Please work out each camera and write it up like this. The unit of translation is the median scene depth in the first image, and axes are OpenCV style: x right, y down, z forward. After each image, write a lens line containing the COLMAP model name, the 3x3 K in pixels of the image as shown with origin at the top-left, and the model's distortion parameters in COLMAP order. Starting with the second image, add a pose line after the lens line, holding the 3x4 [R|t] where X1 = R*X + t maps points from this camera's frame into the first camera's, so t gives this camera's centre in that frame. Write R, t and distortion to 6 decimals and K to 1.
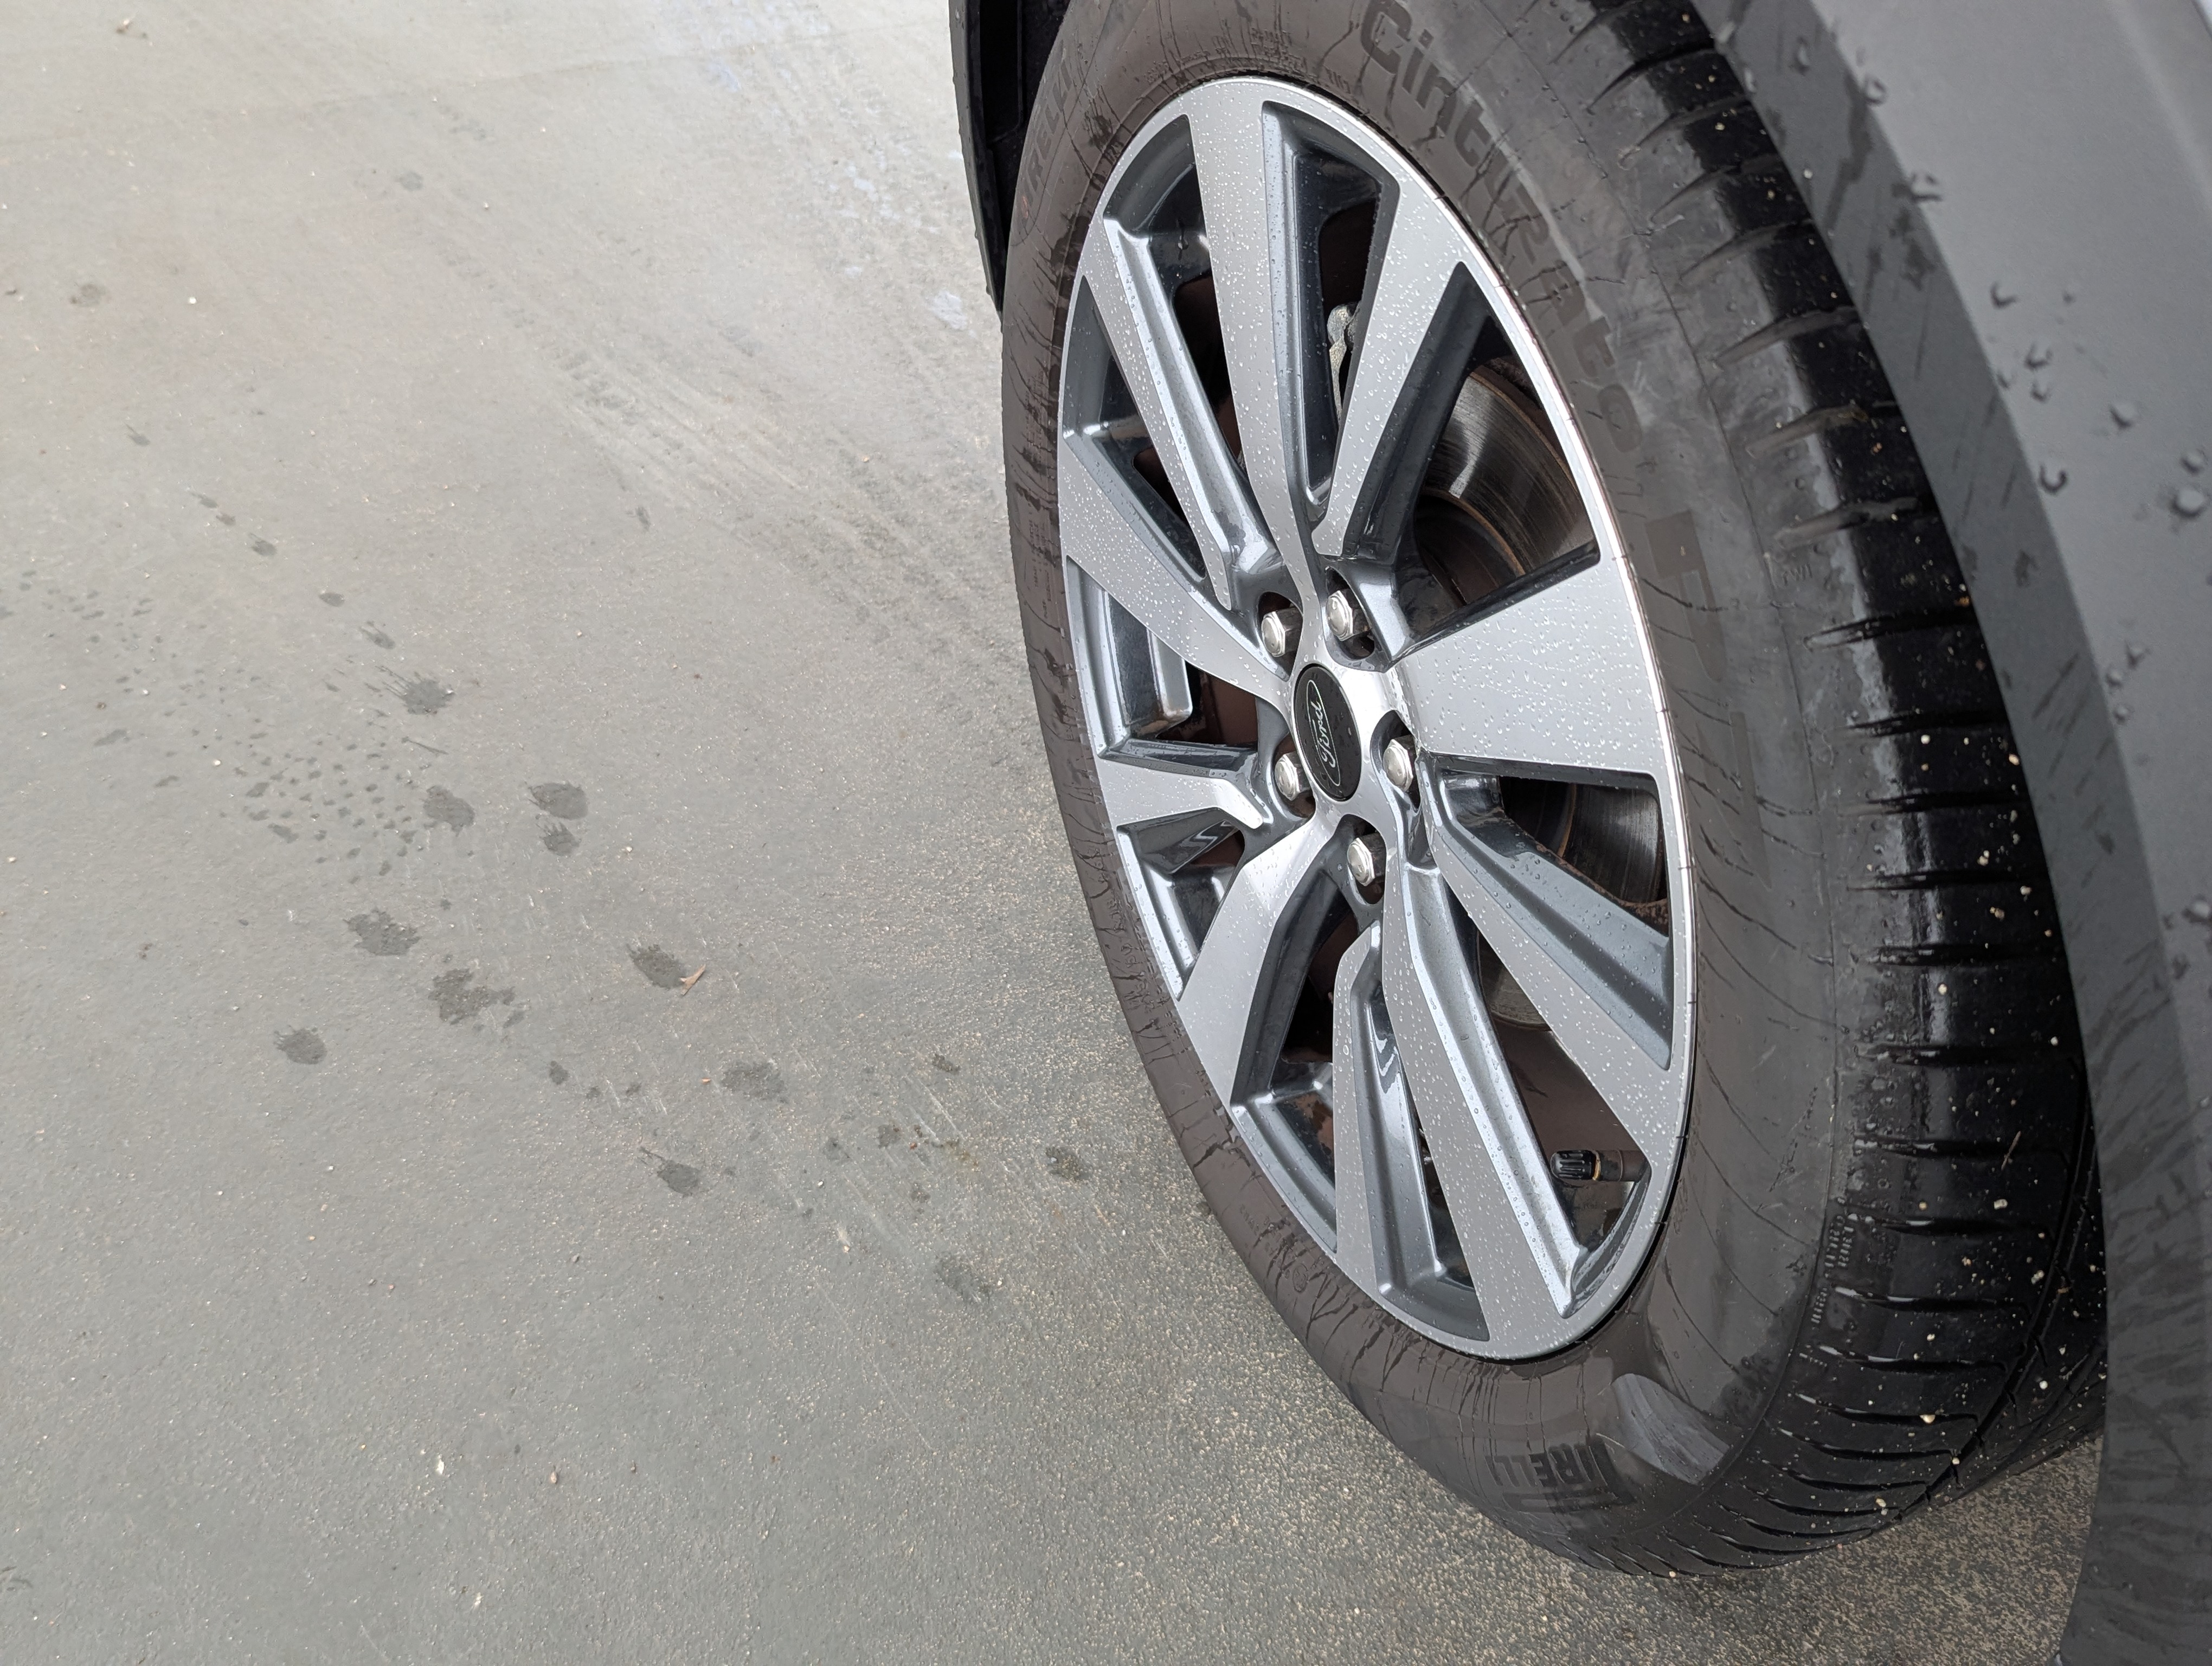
lens RADIAL K [[1960.3, 0, 1106.0], [0, 1960.3, 833.0], [0, 0, 1]] dist [0.032112, -0.006843]
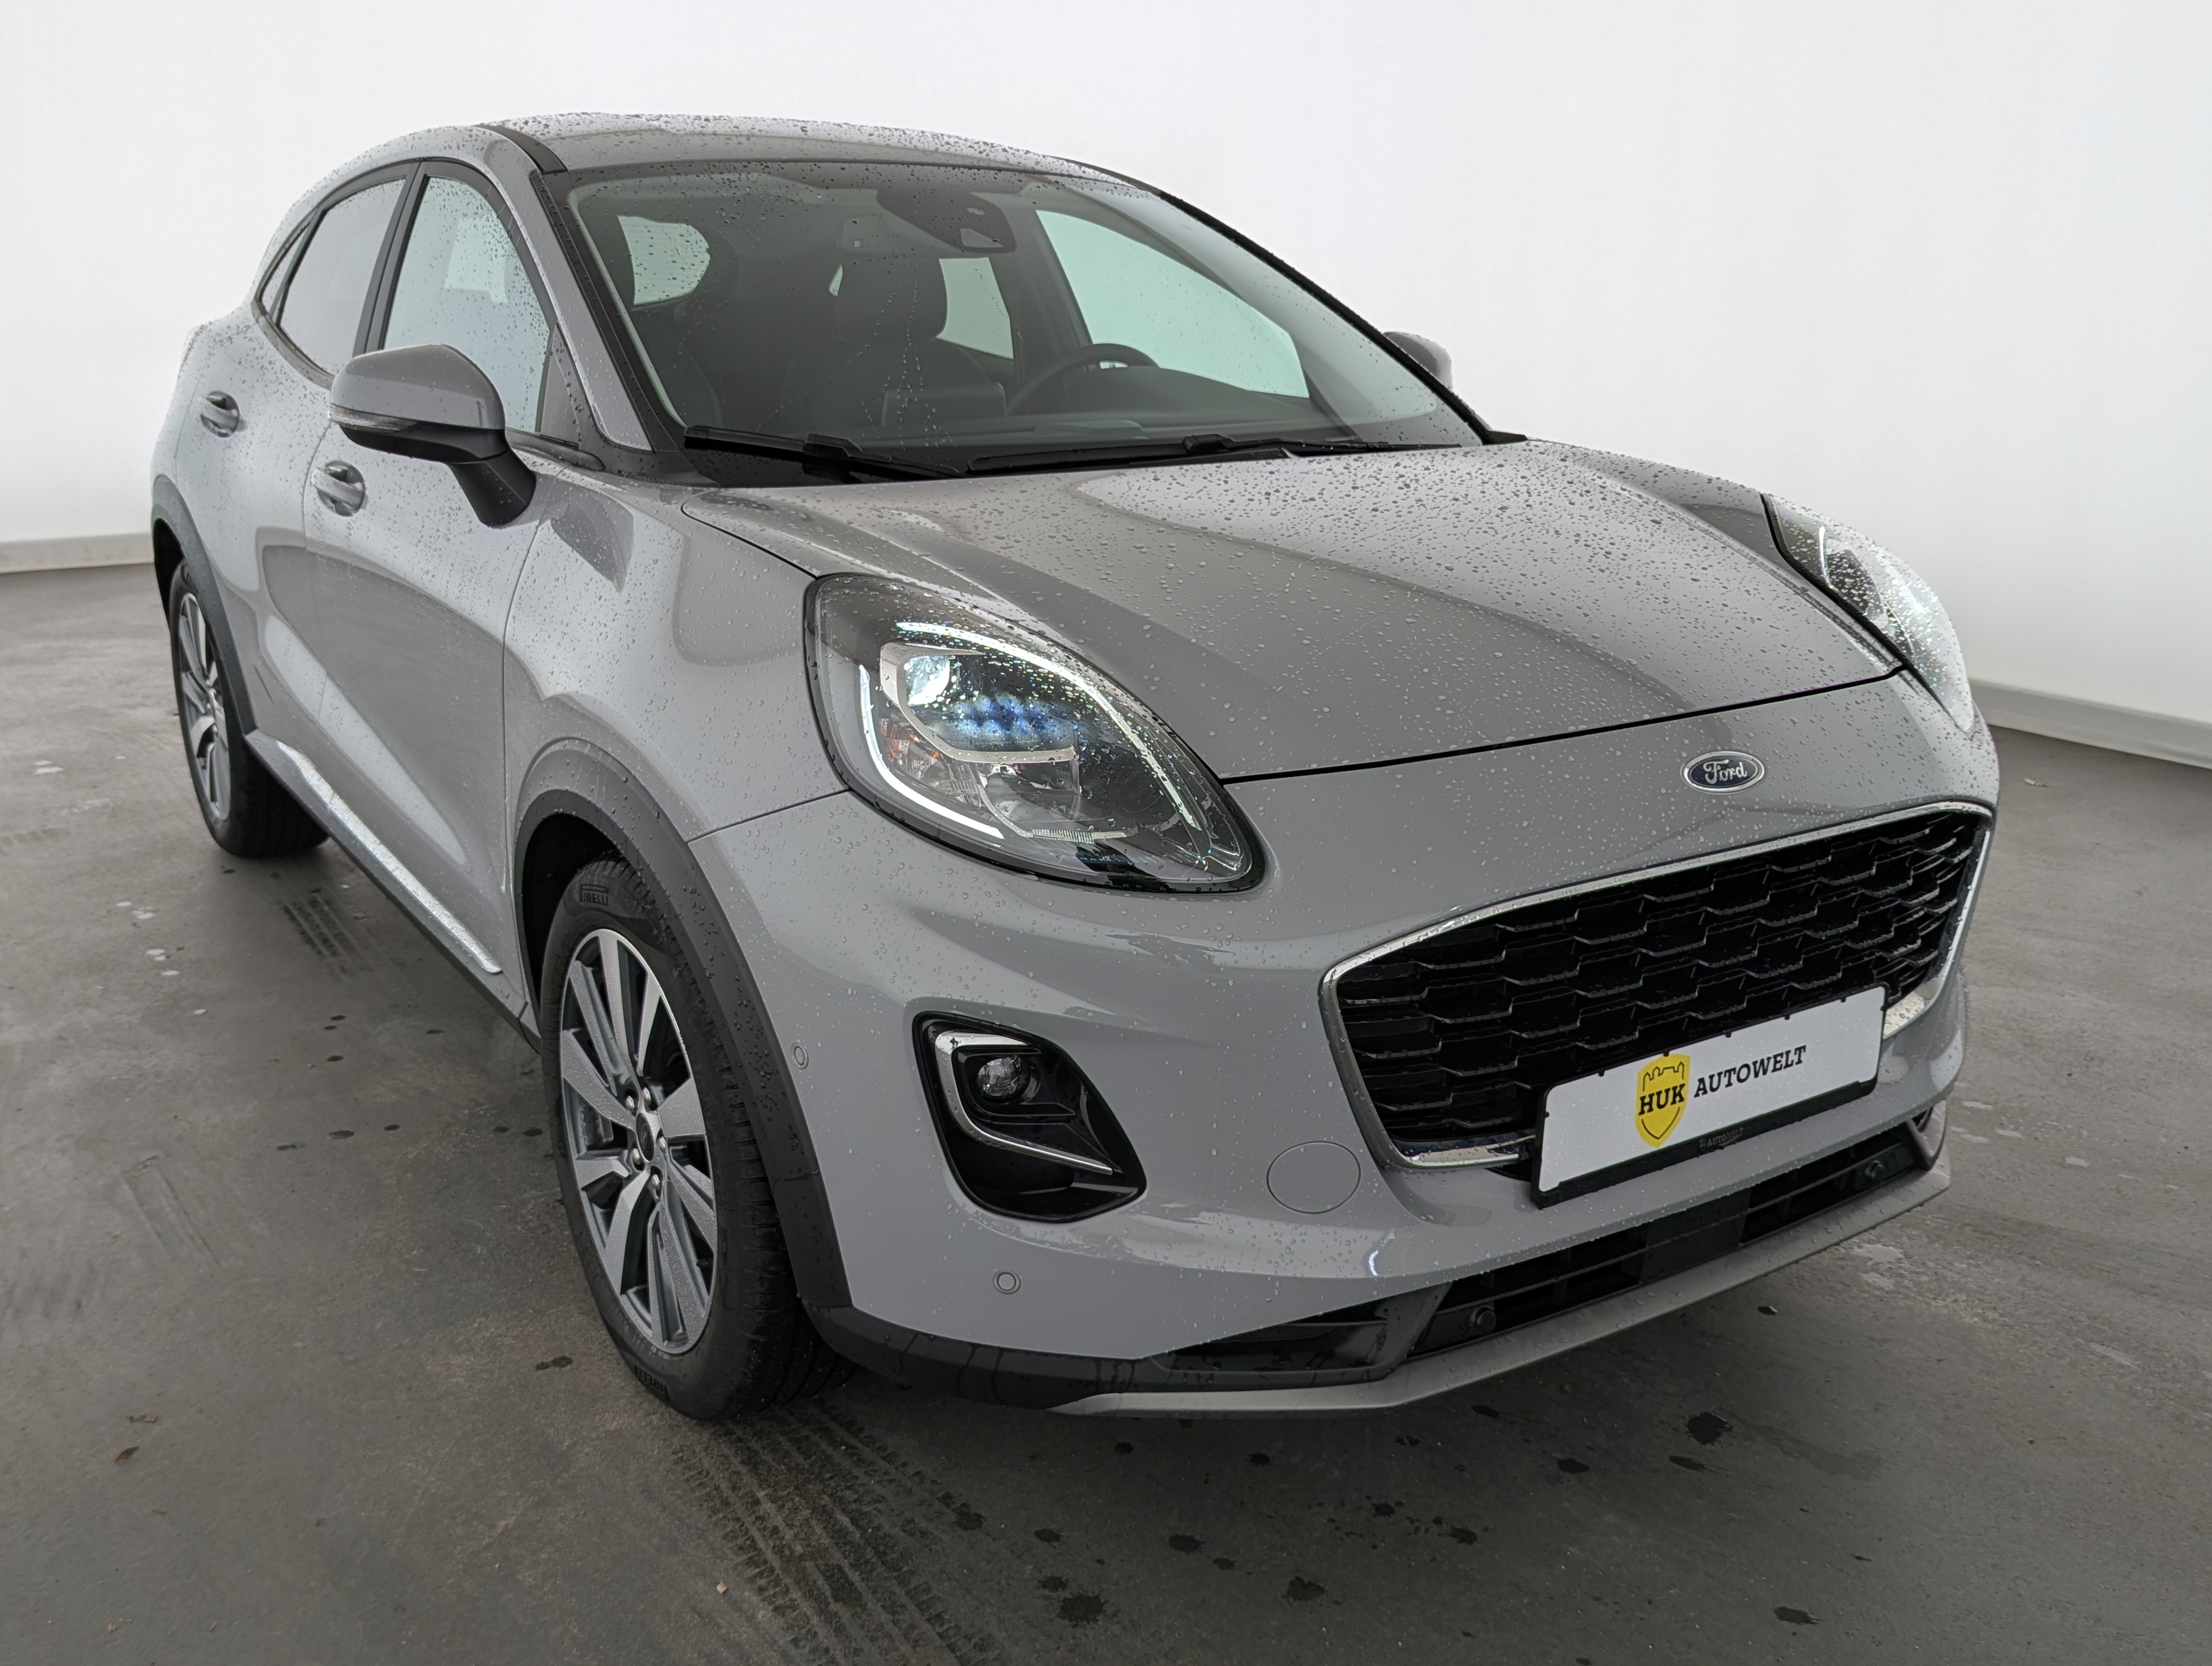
lens RADIAL K [[1960.3, 0, 1106.0], [0, 1960.3, 833.0], [0, 0, 1]] dist [0.032112, -0.006843]
pose [[0.981464, 0.024199, 0.190113, 0.211883], [0.028957, 0.961882, -0.271926, 0.316397], [-0.189447, 0.272390, 0.943352, -1.930786]]
